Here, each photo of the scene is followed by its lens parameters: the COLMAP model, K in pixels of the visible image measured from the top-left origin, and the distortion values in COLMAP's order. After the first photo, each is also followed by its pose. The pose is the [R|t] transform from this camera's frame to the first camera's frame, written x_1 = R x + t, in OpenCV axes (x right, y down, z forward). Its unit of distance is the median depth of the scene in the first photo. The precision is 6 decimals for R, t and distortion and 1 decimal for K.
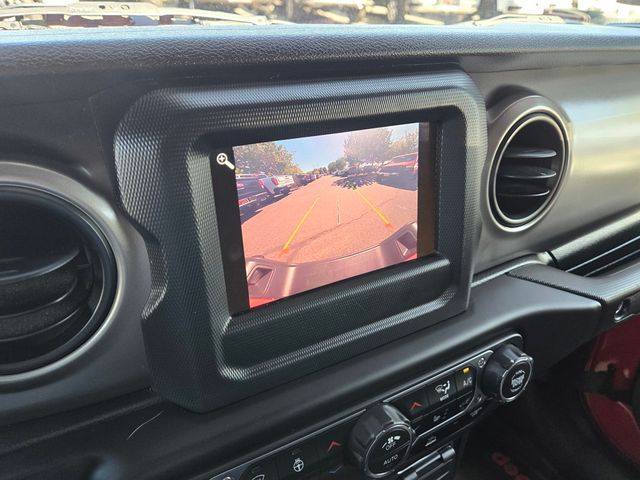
lens RADIAL K [[502.8, 0, 320.0], [0, 502.8, 240.0], [0, 0, 1]] dist [0.023961, -0.010035]
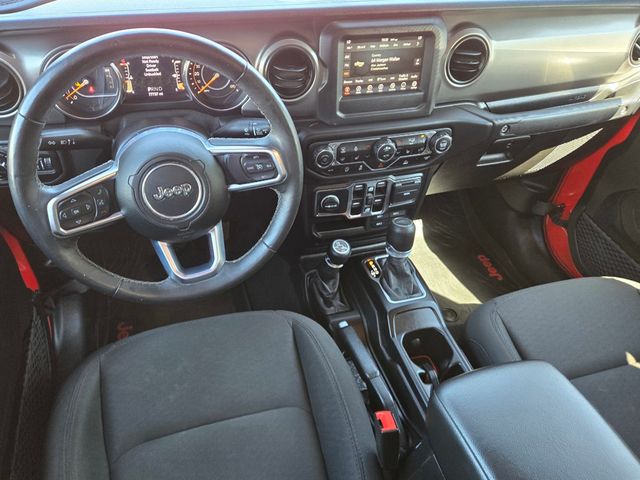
lens RADIAL K [[493.2, 0, 306.1], [0, 493.2, 244.7], [0, 0, 1]] dist [0.080157, -0.001545]
pose [[0.966491, 0.181698, -0.181330, 0.281198], [-0.135991, 0.961535, 0.238656, 0.272735], [0.217718, -0.206000, 0.954025, -1.854143]]
